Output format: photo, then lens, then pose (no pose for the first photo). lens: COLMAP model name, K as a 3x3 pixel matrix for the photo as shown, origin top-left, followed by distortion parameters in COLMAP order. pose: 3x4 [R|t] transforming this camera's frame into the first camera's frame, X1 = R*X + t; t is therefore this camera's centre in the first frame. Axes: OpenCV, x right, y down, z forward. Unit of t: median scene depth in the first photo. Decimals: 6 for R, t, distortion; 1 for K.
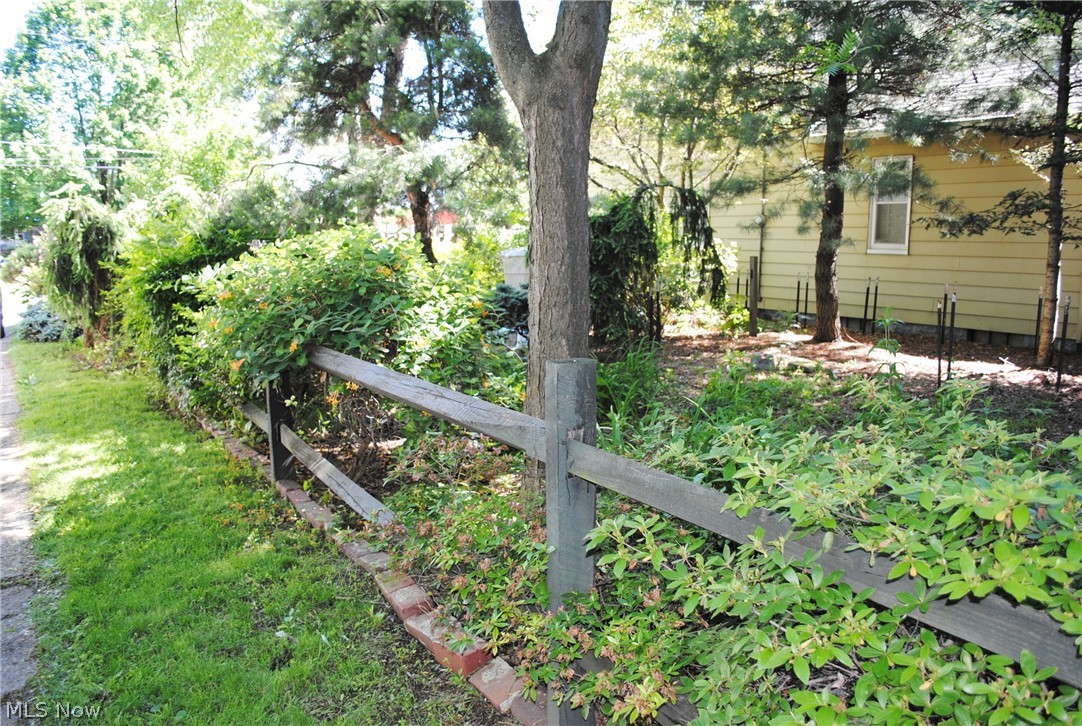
lens RADIAL K [[849.4, 0, 549.7], [0, 849.4, 367.9], [0, 0, 1]] dist [-0.083187, 0.014458]
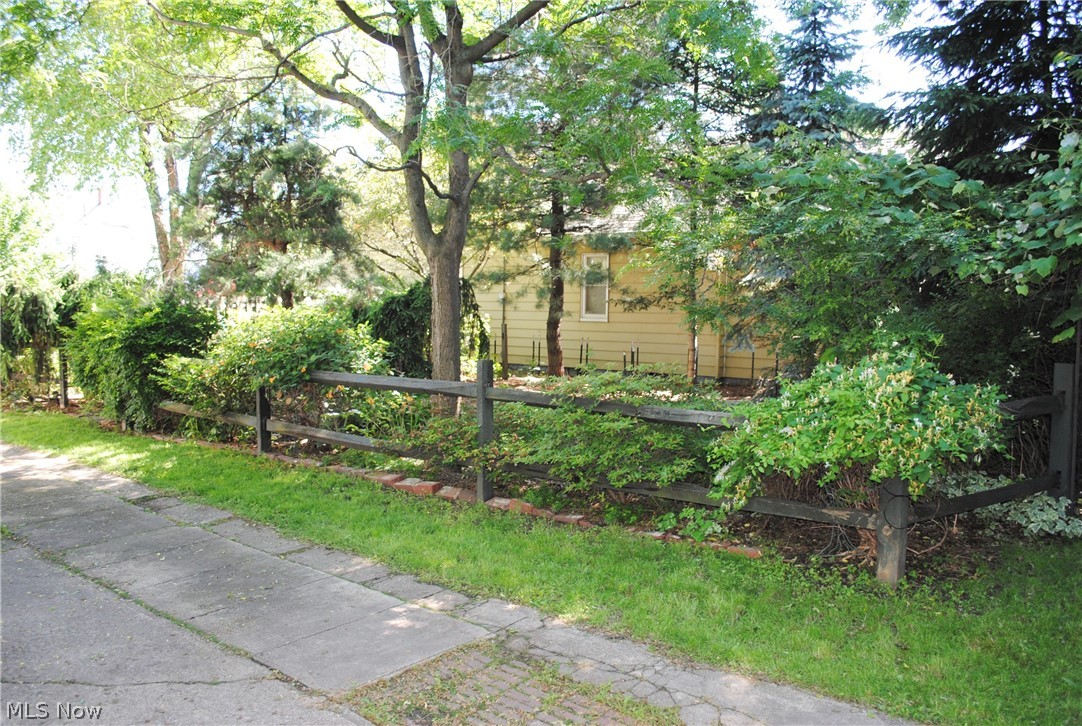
lens RADIAL K [[839.6, 0, 541.0], [0, 839.6, 363.0], [0, 0, 1]] dist [0.001314, 0.004107]
pose [[0.951829, -0.013859, 0.306316, -0.153238], [0.039759, 0.996123, -0.078476, 0.054163], [-0.304041, 0.086874, 0.948690, -0.409014]]
